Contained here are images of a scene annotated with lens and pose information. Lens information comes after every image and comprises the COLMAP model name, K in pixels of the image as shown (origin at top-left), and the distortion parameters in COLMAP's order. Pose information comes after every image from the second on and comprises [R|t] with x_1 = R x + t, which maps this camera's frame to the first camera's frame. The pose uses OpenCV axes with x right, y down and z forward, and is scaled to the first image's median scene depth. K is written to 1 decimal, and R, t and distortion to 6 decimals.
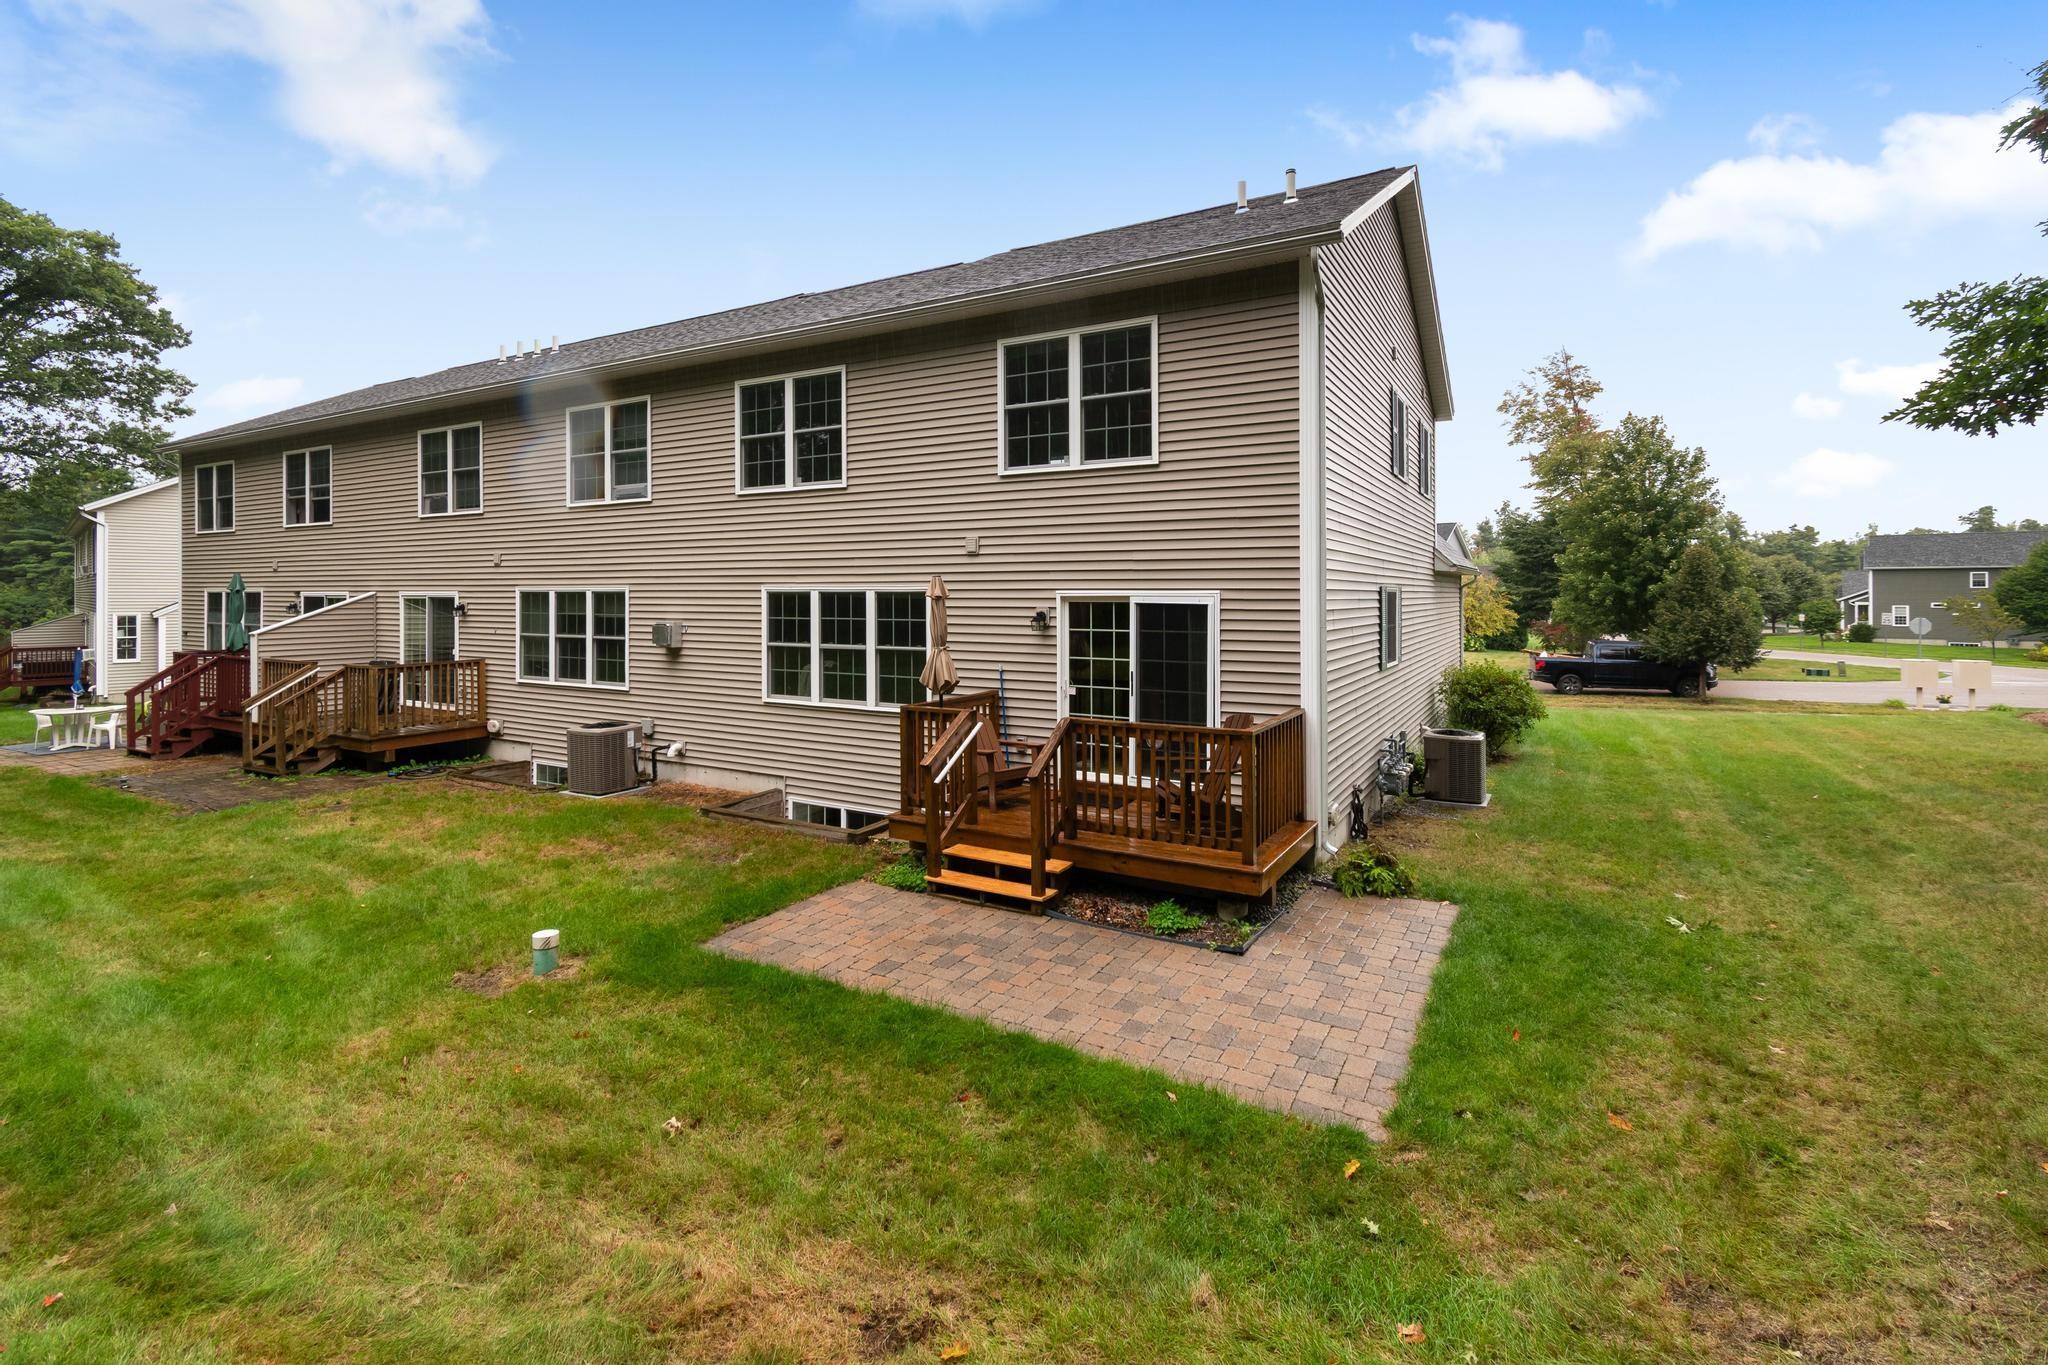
lens RADIAL K [[925.0, 0, 1025.7], [0, 925.0, 578.8], [0, 0, 1]] dist [0.004508, -0.003147]
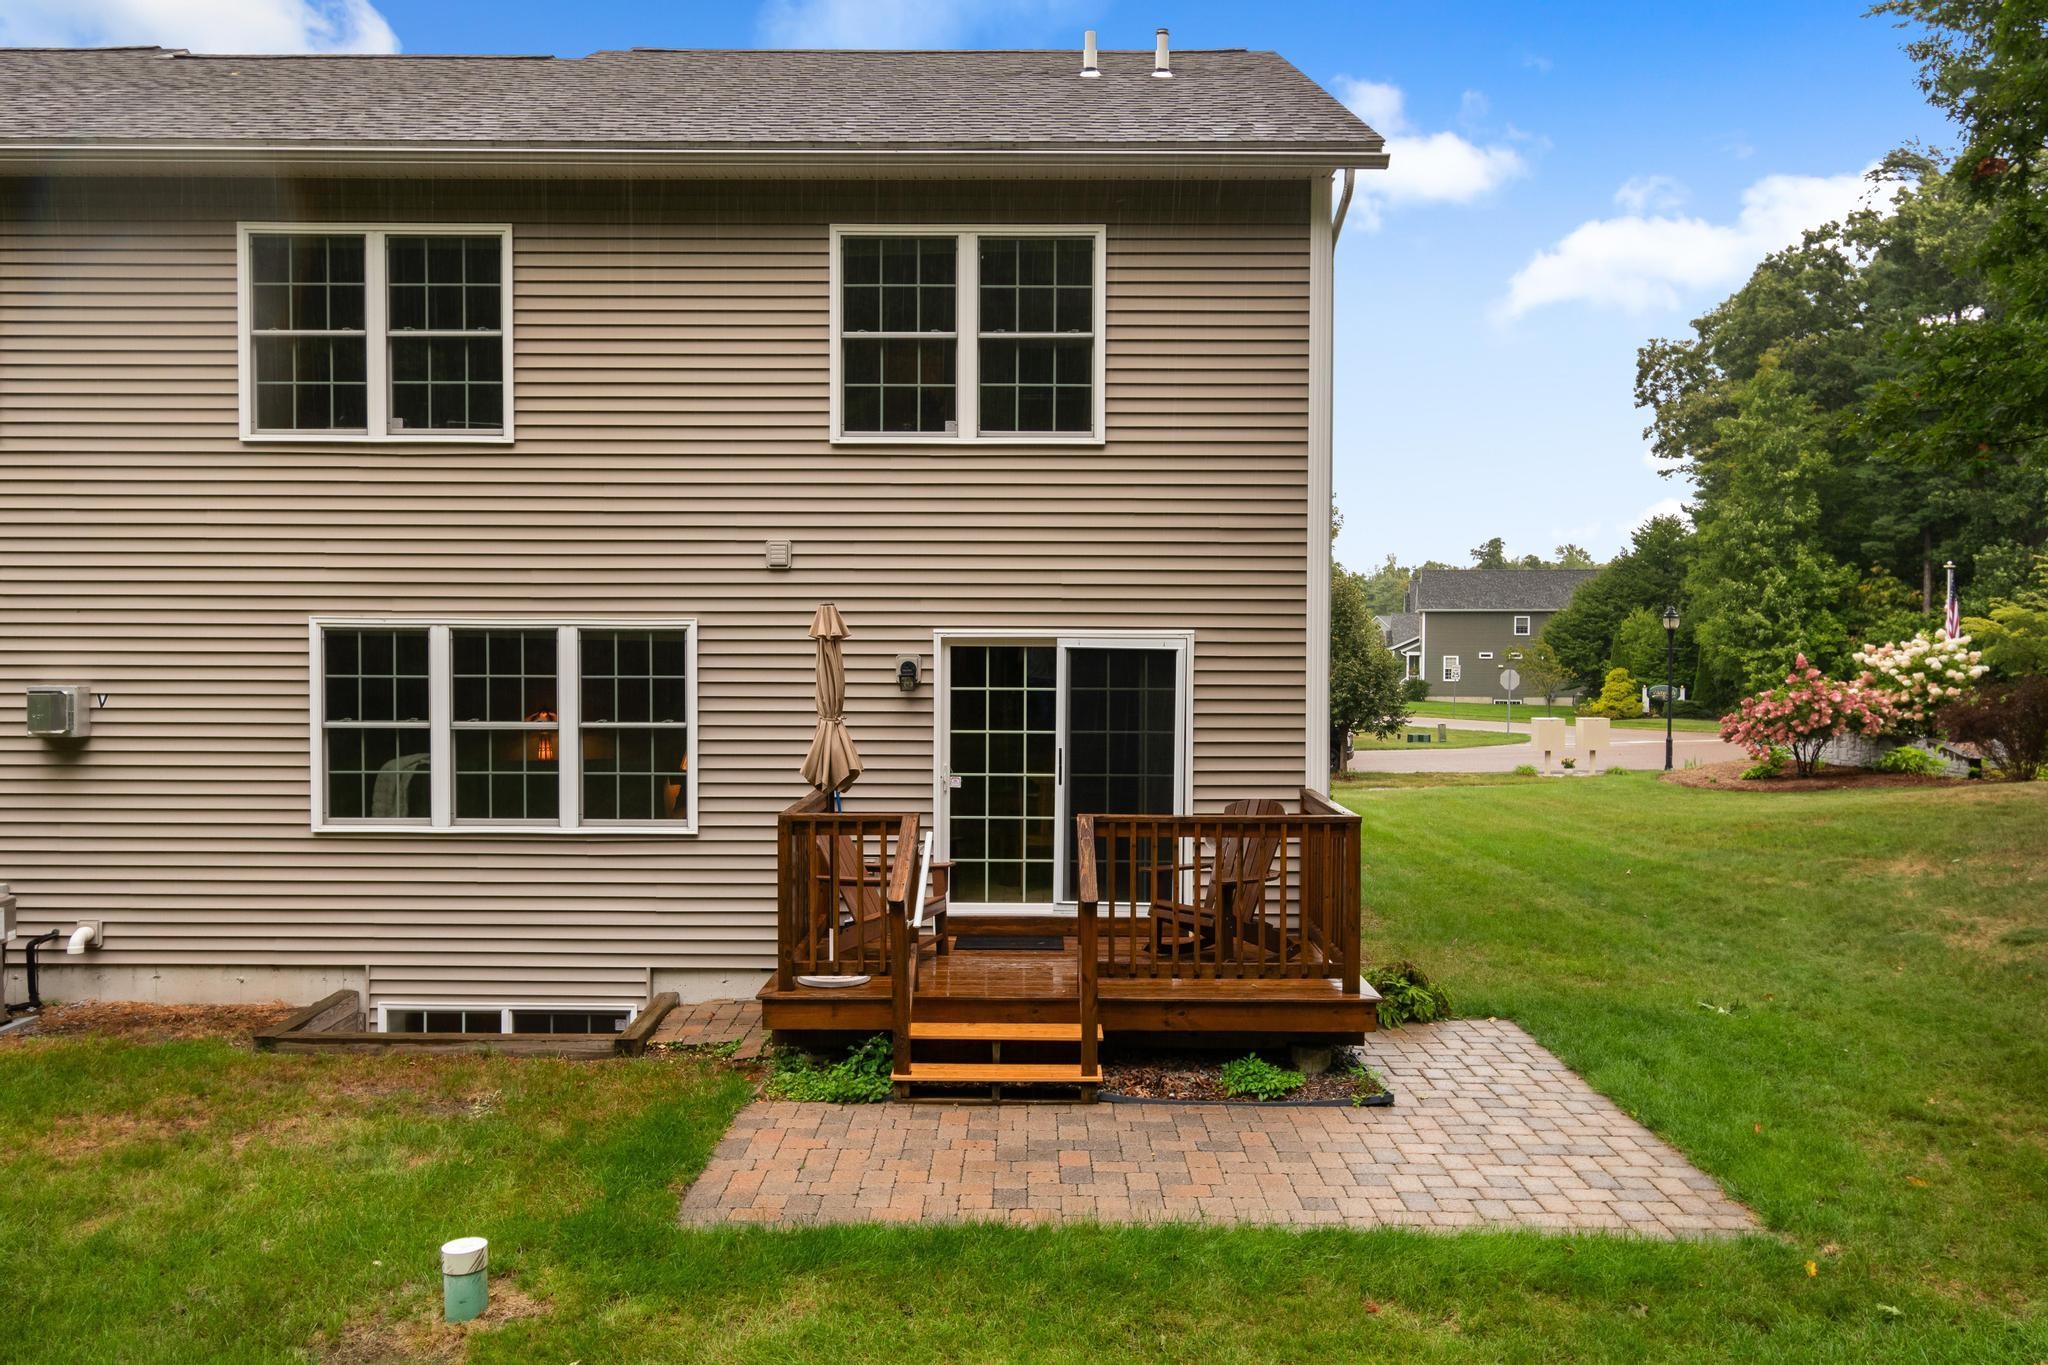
lens RADIAL K [[1526.6, 0, 1021.2], [0, 1526.6, 656.3], [0, 0, 1]] dist [0.005204, -0.012732]
pose [[0.872835, -0.001530, 0.488013, -0.439435], [-0.012046, 0.999623, 0.024680, 0.005050], [-0.487866, -0.027421, 0.872488, 0.038554]]
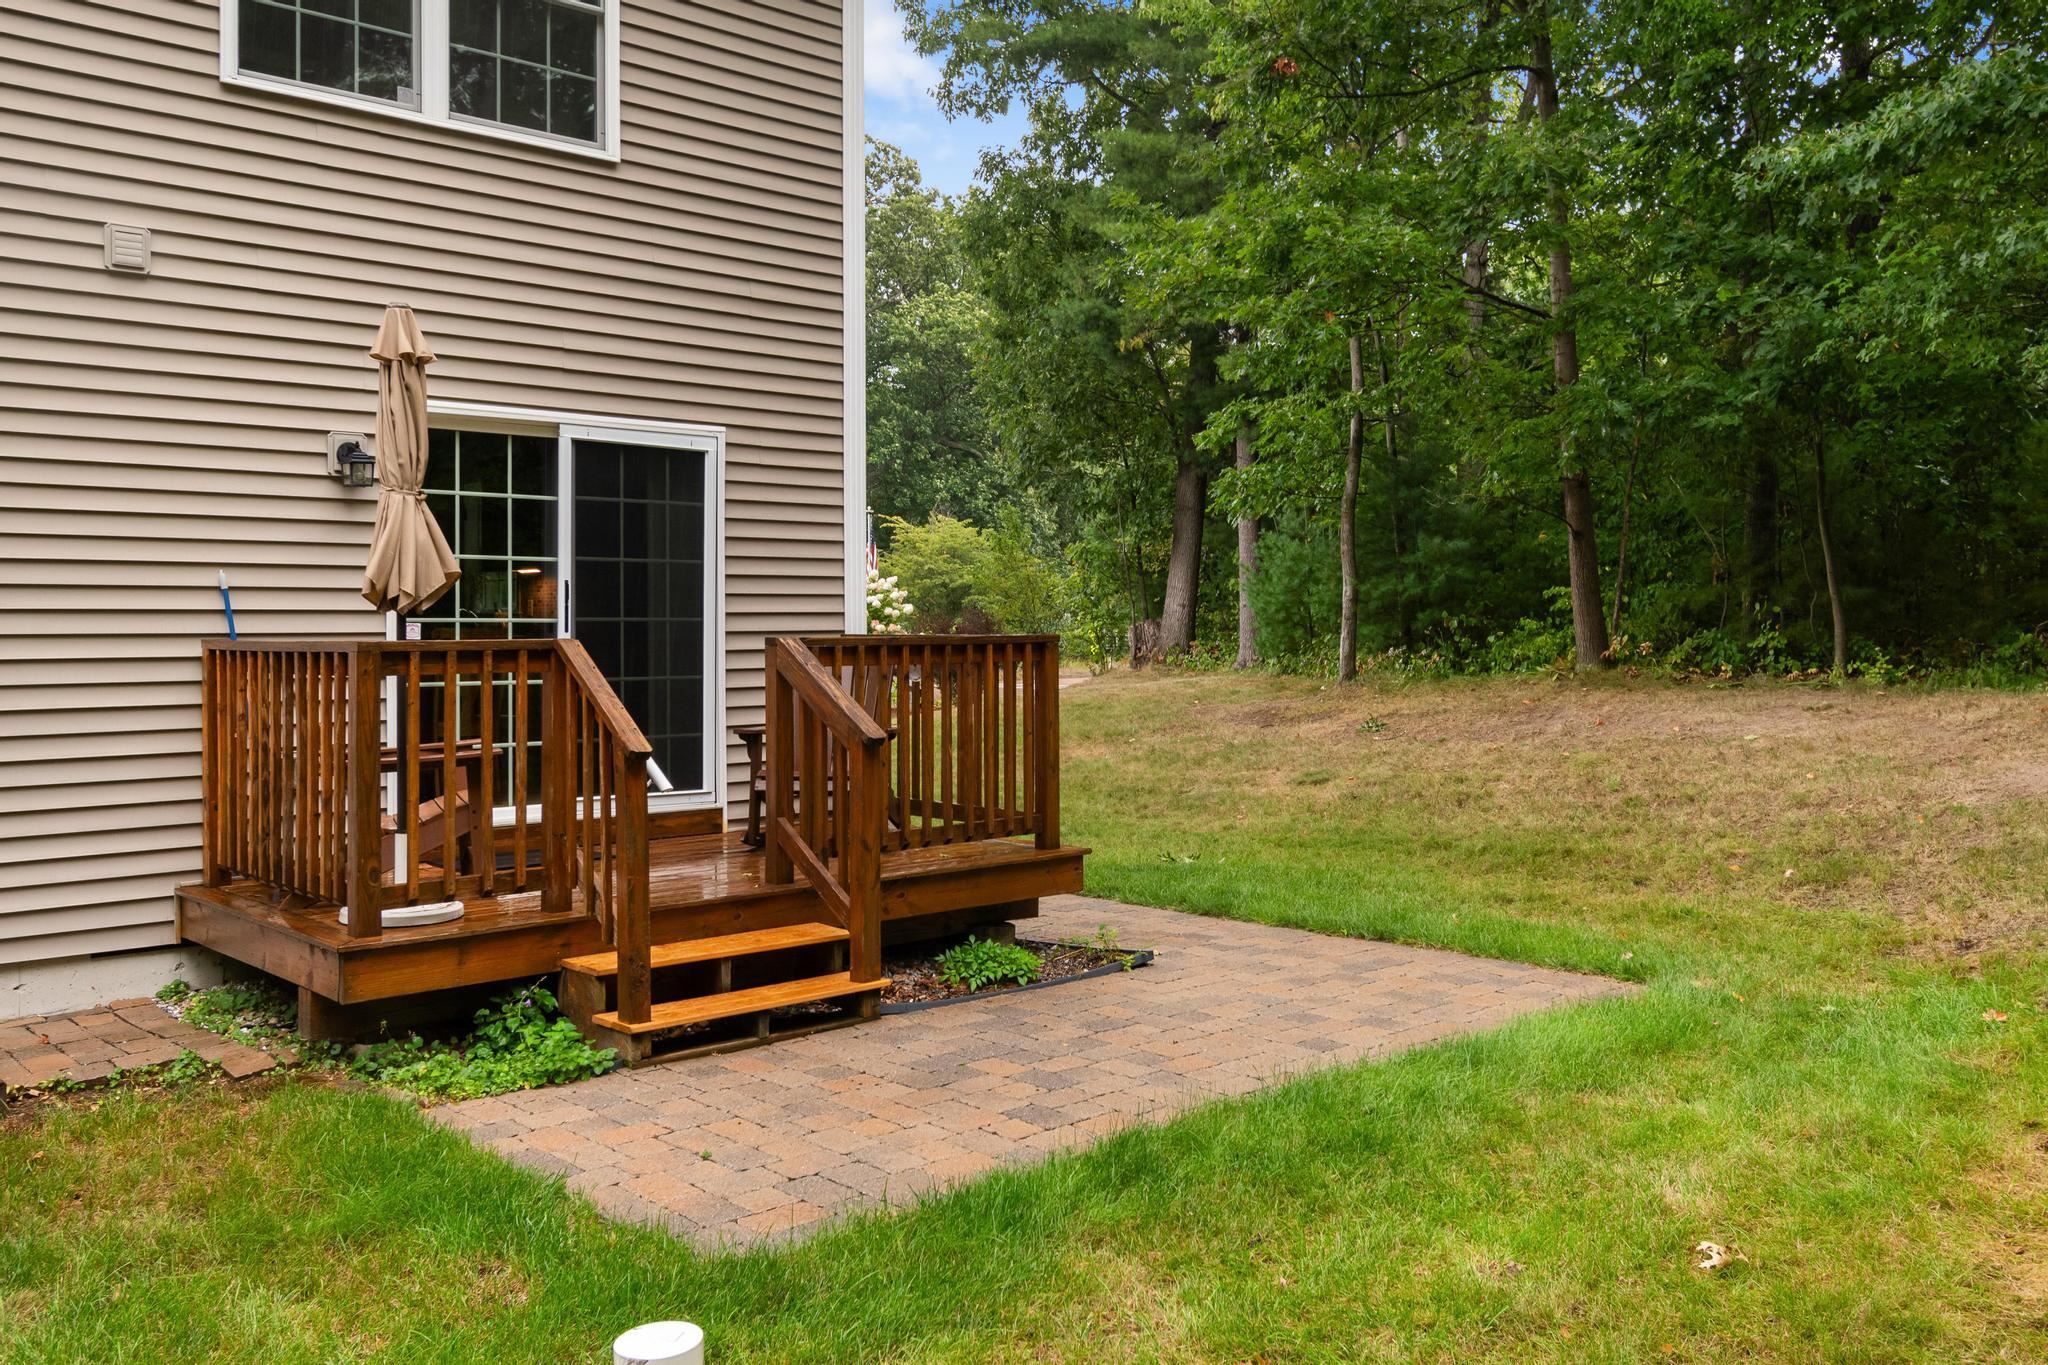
lens RADIAL K [[1661.0, 0, 970.4], [0, 1661.0, 606.3], [0, 0, 1]] dist [0.007452, -0.011973]
pose [[0.323880, 0.015042, 0.945979, -0.607049], [-0.007246, 0.999884, -0.013418, 0.118775], [-0.946070, -0.002509, 0.323951, 0.504985]]
